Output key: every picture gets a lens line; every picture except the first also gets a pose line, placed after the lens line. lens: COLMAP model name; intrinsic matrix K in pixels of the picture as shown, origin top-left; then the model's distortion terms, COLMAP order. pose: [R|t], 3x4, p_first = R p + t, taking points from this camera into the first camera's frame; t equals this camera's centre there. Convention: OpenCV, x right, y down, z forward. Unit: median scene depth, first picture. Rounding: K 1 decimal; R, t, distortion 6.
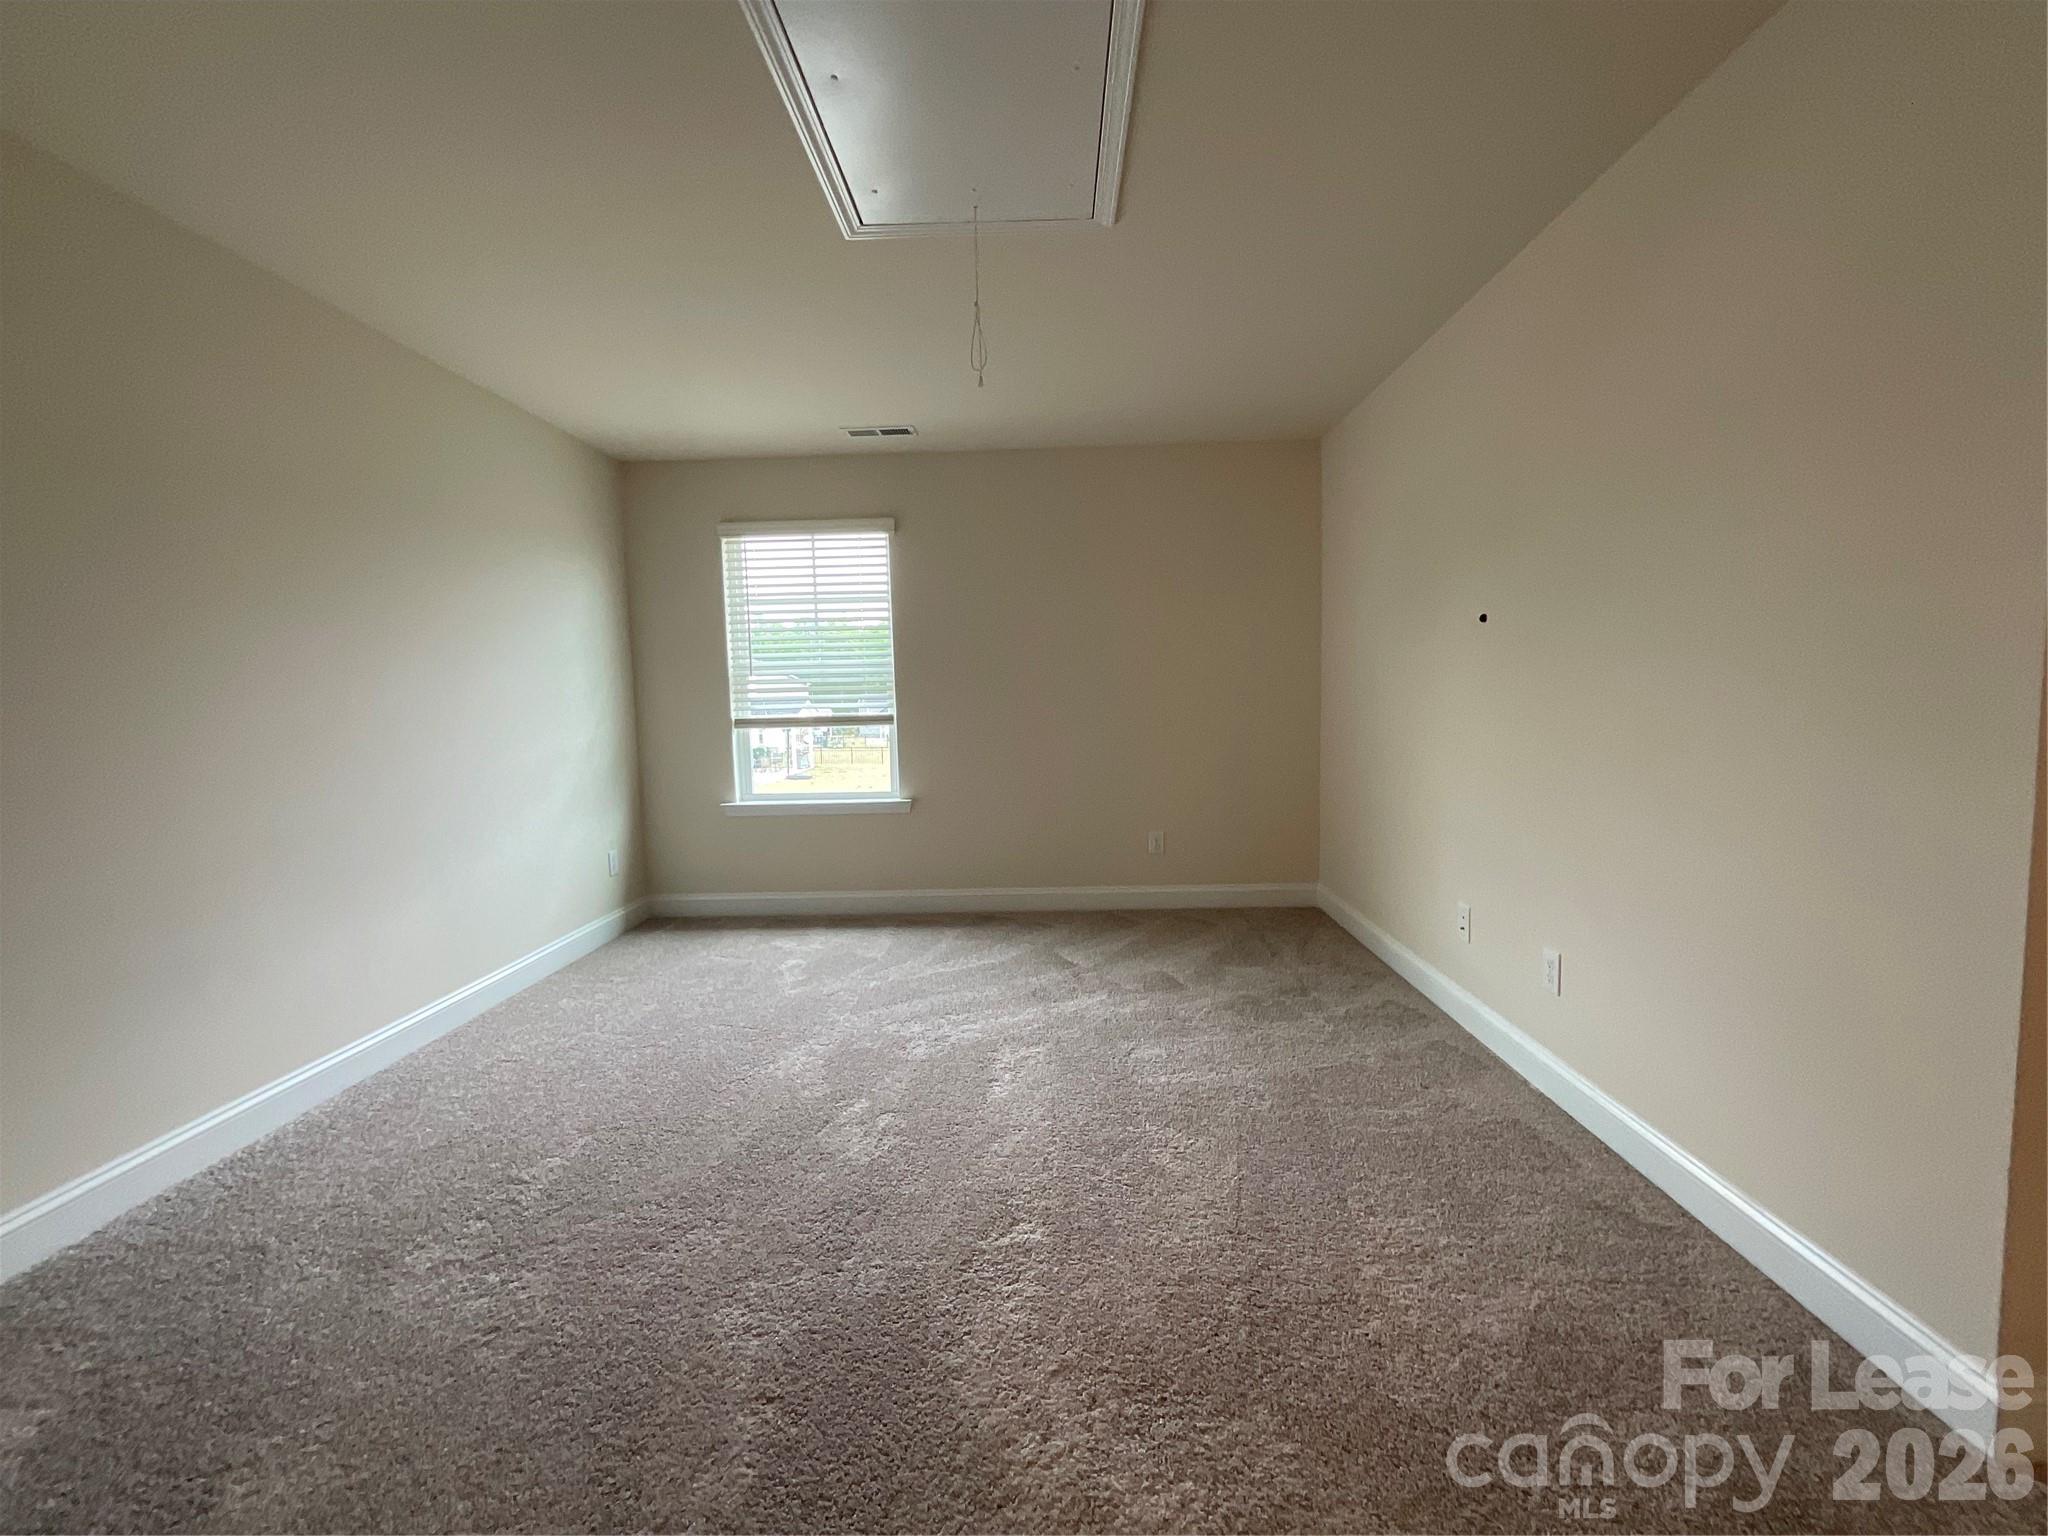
lens RADIAL K [[827.5, 0, 1022.9], [0, 827.5, 770.6], [0, 0, 1]] dist [-0.002189, -0.000105]
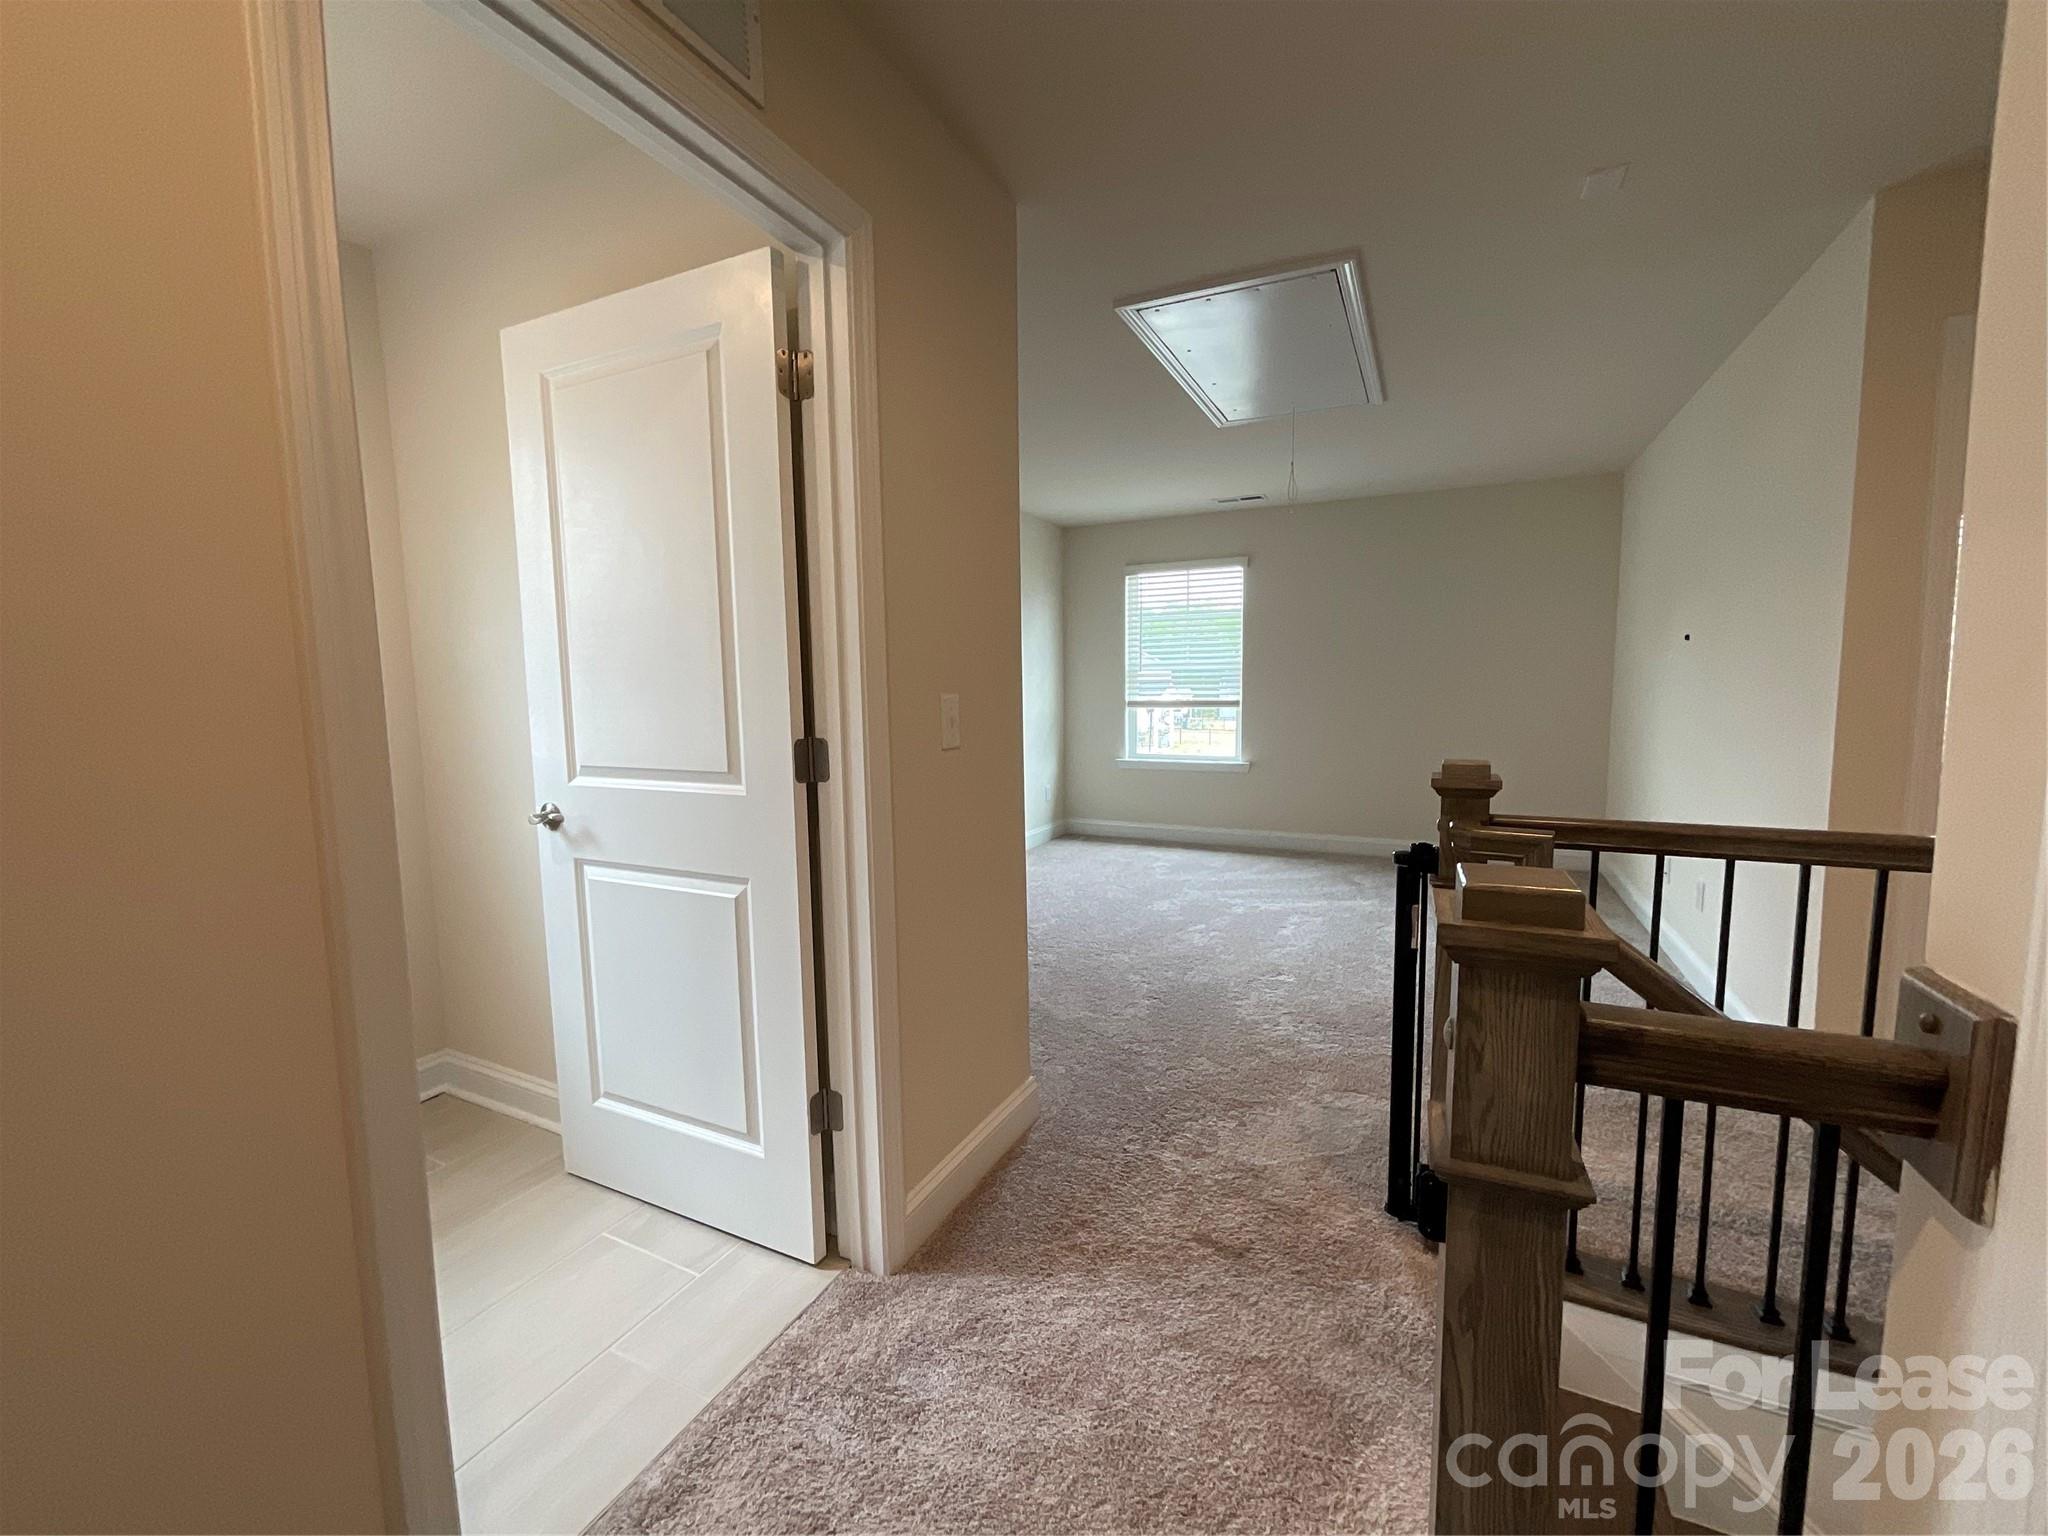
lens RADIAL K [[827.5, 0, 1021.3], [0, 827.5, 770.2], [0, 0, 1]] dist [-0.002189, -0.000105]
pose [[0.908878, 0.055104, -0.413405, 0.099708], [-0.046592, 0.998444, 0.030651, 0.026631], [0.414451, -0.008597, 0.910031, -0.454085]]
